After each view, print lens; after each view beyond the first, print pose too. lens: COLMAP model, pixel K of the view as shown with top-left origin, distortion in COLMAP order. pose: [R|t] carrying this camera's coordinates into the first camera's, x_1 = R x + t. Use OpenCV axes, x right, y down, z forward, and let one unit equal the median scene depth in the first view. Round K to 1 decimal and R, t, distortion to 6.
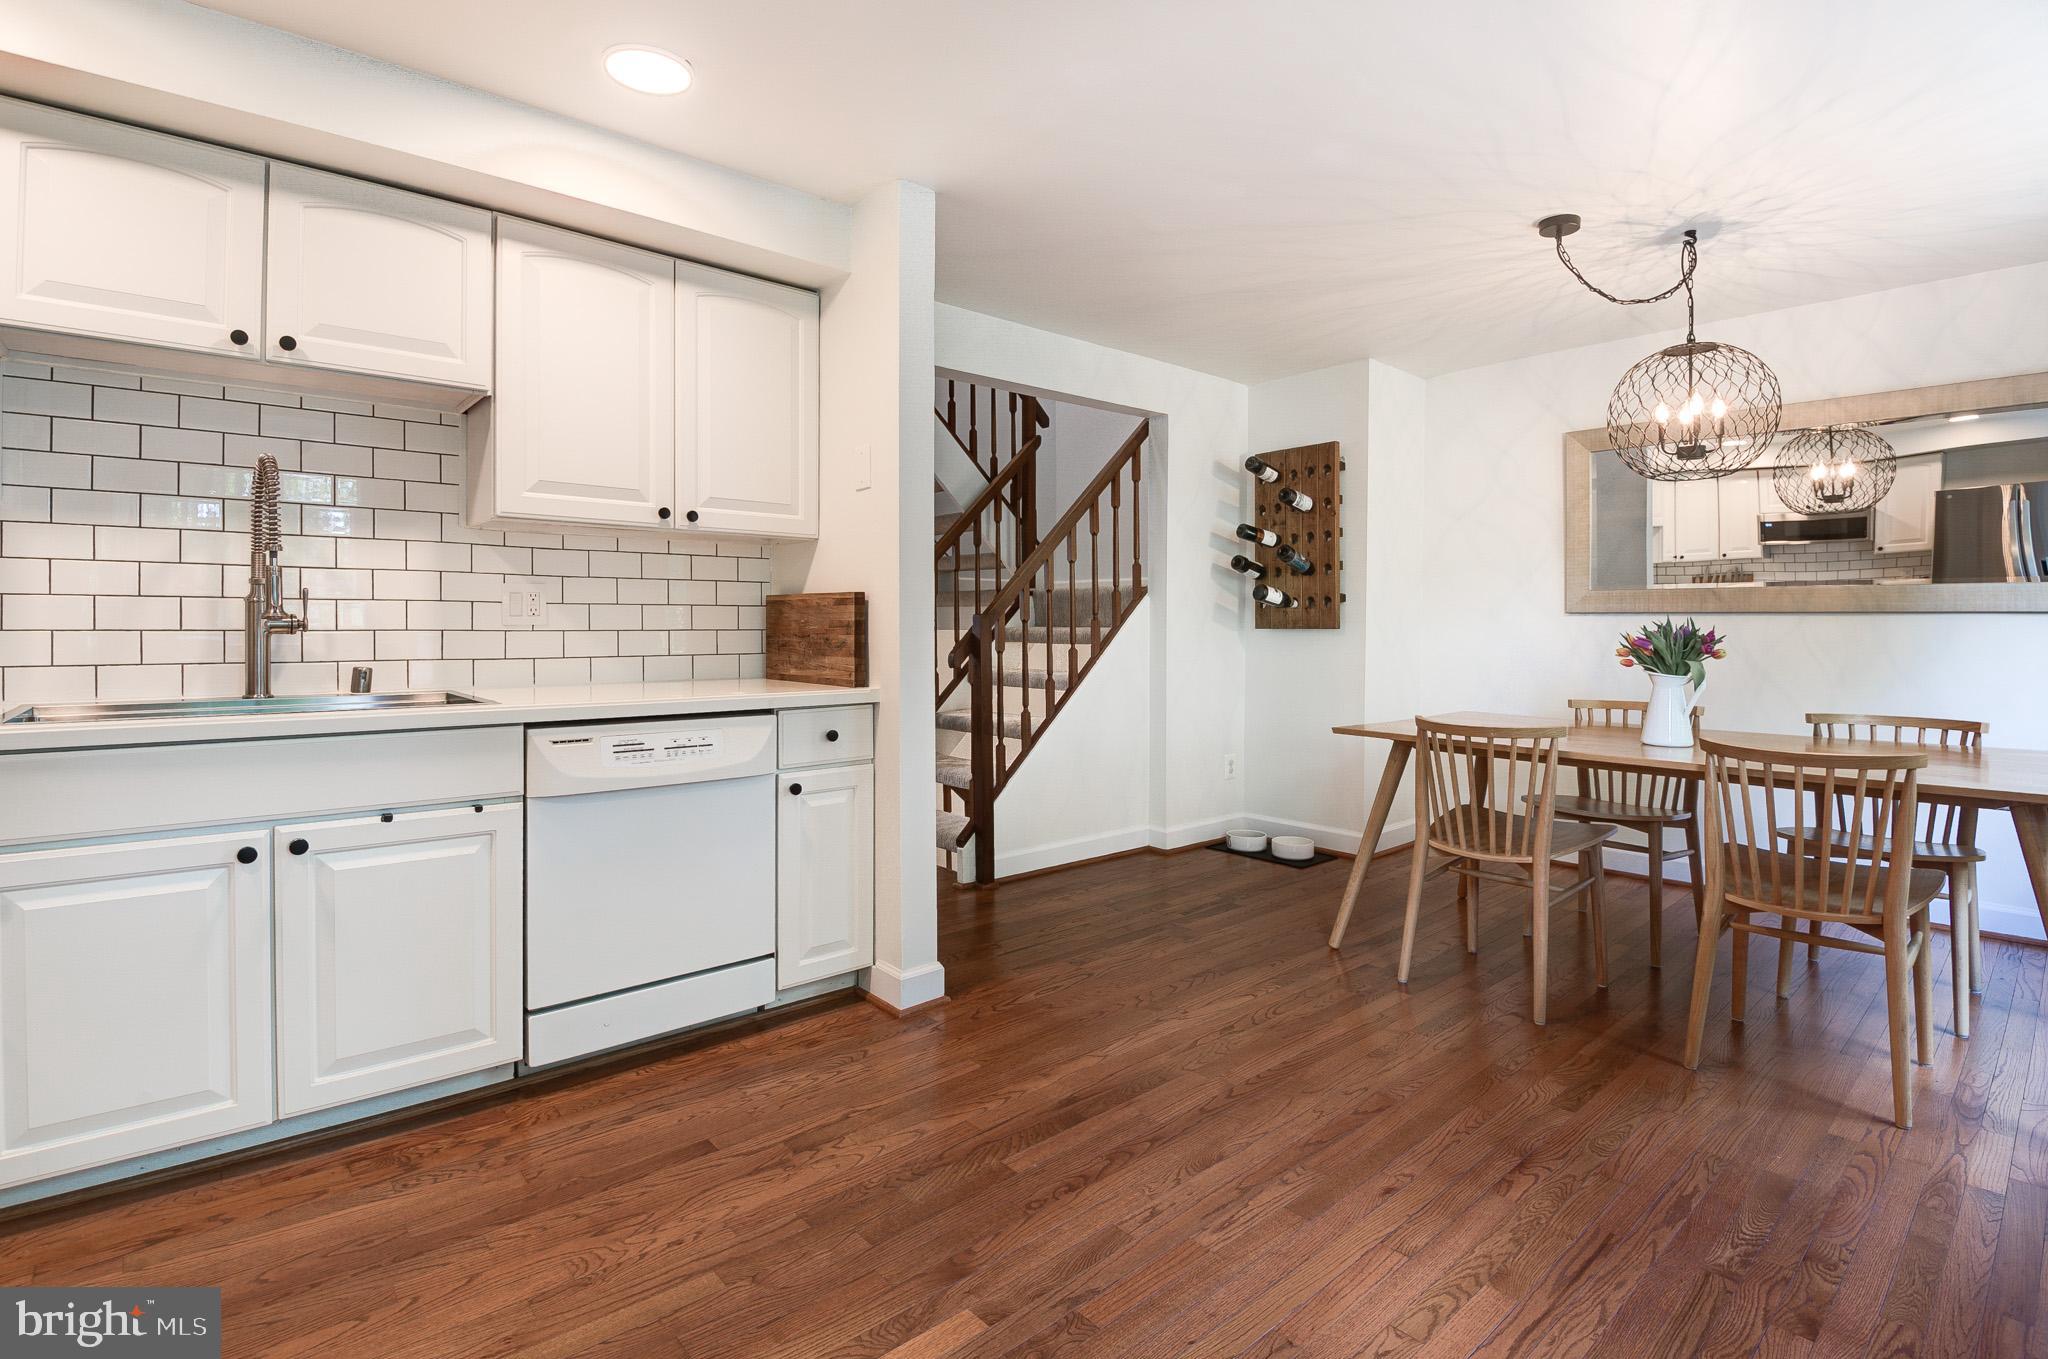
lens RADIAL K [[988.2, 0, 1035.9], [0, 988.2, 615.2], [0, 0, 1]] dist [0.021126, -0.033988]
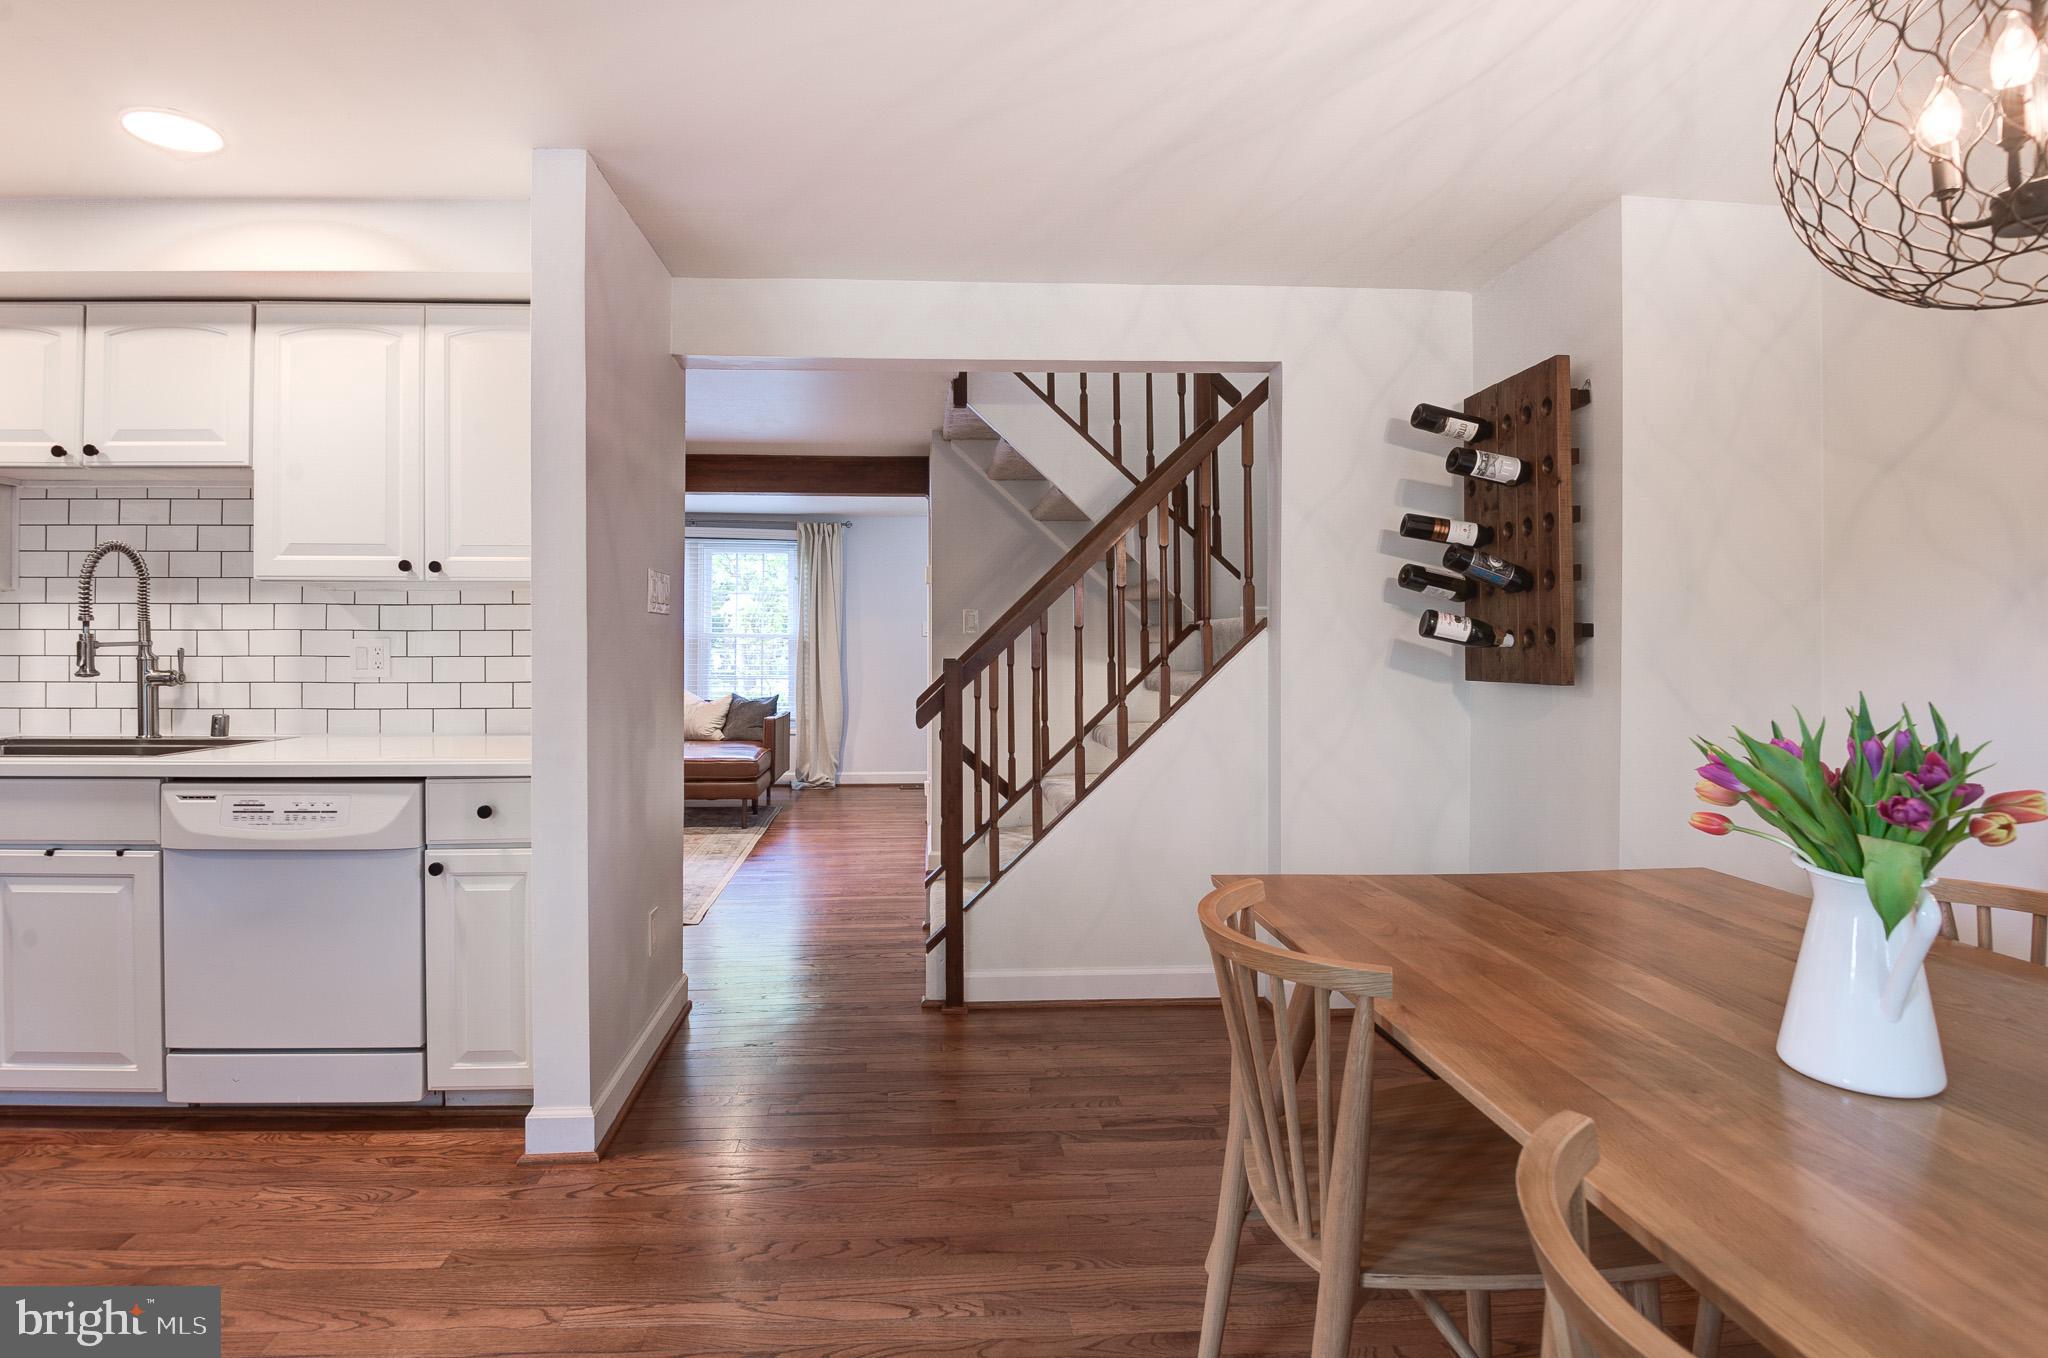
lens RADIAL K [[974.9, 0, 1020.4], [0, 974.9, 631.8], [0, 0, 1]] dist [0.000693, -0.014858]
pose [[0.779902, -0.012634, -0.625774, 0.675255], [0.008226, 0.999917, -0.009936, -0.022812], [0.625848, 0.002601, 0.779941, 0.610221]]
